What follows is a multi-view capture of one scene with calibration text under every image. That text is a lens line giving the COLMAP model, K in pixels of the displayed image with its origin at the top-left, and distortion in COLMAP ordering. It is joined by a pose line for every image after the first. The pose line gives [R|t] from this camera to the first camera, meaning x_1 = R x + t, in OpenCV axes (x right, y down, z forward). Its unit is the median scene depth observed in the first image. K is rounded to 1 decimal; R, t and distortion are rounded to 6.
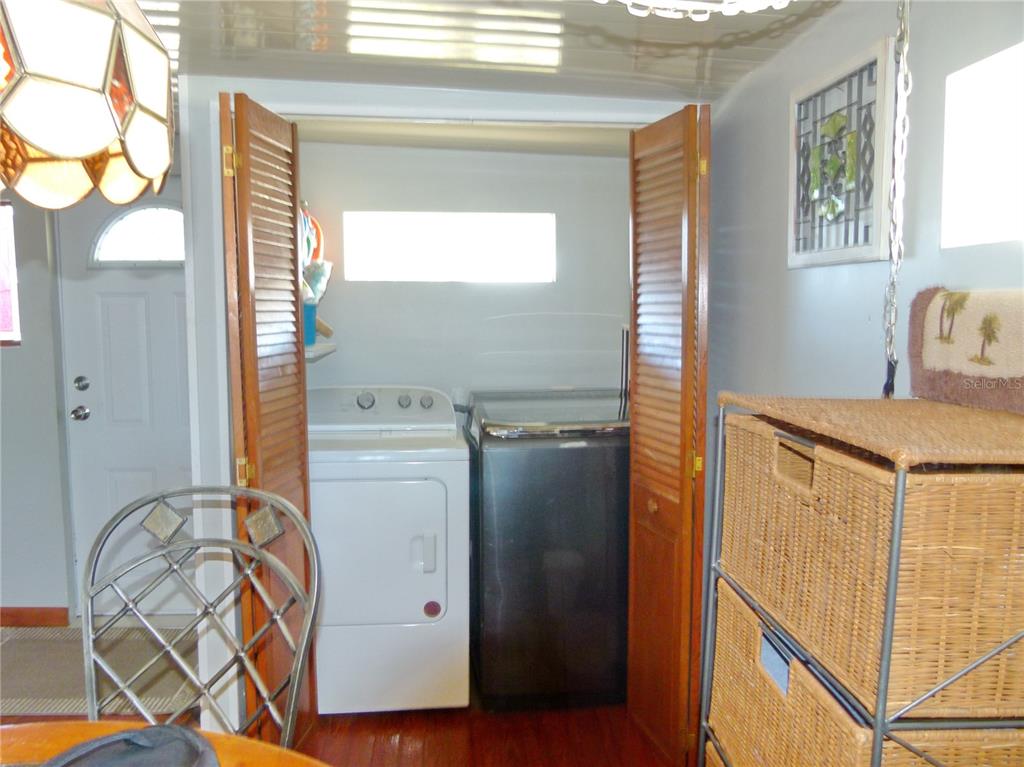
lens RADIAL K [[775.9, 0, 515.6], [0, 775.9, 386.9], [0, 0, 1]] dist [-0.042723, 0.038131]
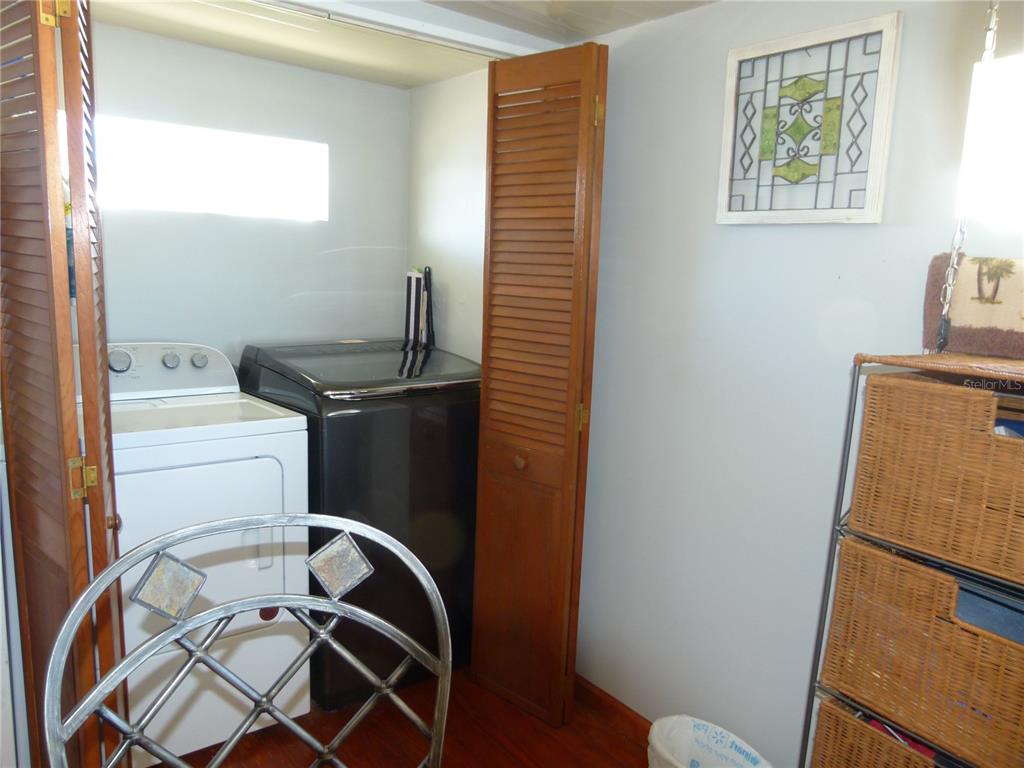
lens RADIAL K [[743.7, 0, 509.8], [0, 743.7, 381.9], [0, 0, 1]] dist [-0.002898, -0.000833]
pose [[0.859279, -0.049319, 0.509124, -0.494244], [0.013127, 0.997139, 0.074438, -0.026971], [-0.511339, -0.057280, 0.857468, 0.343967]]
